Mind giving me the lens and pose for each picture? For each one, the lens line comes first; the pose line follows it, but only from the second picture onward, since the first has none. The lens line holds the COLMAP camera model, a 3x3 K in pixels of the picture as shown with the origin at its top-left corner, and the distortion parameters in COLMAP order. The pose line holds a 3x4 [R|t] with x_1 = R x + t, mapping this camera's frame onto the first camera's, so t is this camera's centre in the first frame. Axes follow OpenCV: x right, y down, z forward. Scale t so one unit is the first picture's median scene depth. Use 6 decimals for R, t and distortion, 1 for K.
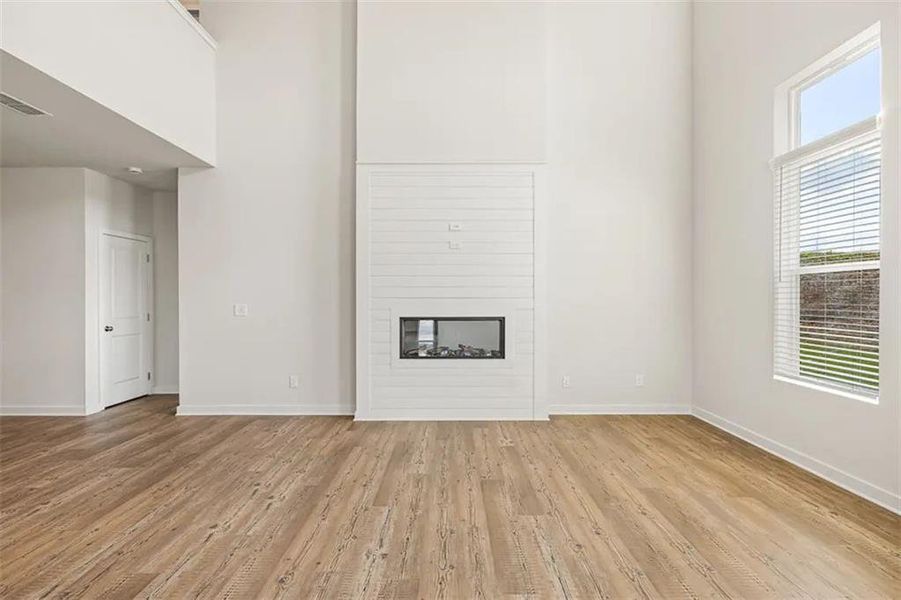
lens RADIAL K [[422.3, 0, 450.5], [0, 422.3, 300.0], [0, 0, 1]] dist [-0.000517, -0.000135]
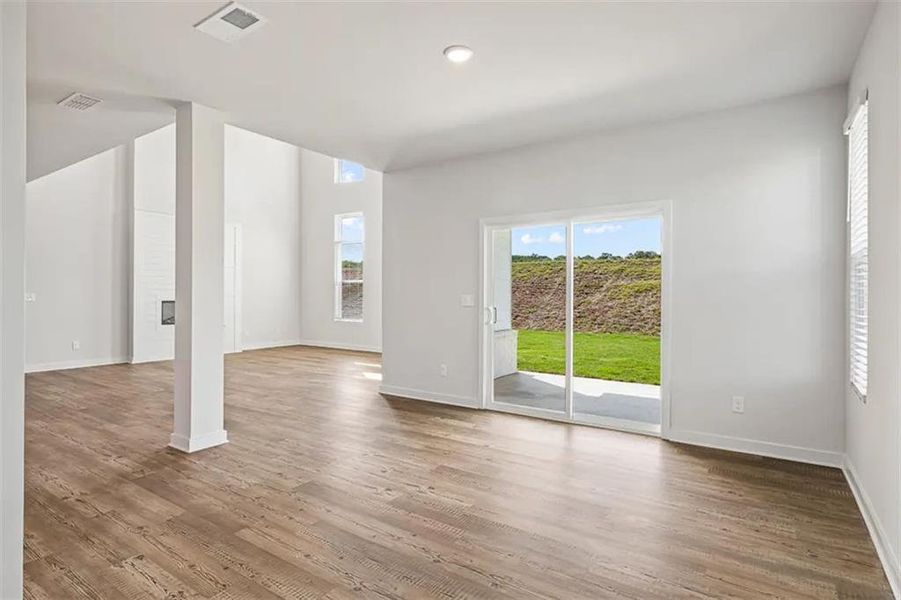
lens RADIAL K [[468.1, 0, 450.5], [0, 468.1, 300.0], [0, 0, 1]] dist [0.003072, 0.000292]
pose [[0.576105, -0.005215, 0.817359, -1.015853], [-0.001849, 0.999969, 0.007683, 0.021037], [-0.817374, -0.005937, 0.576077, -1.086610]]
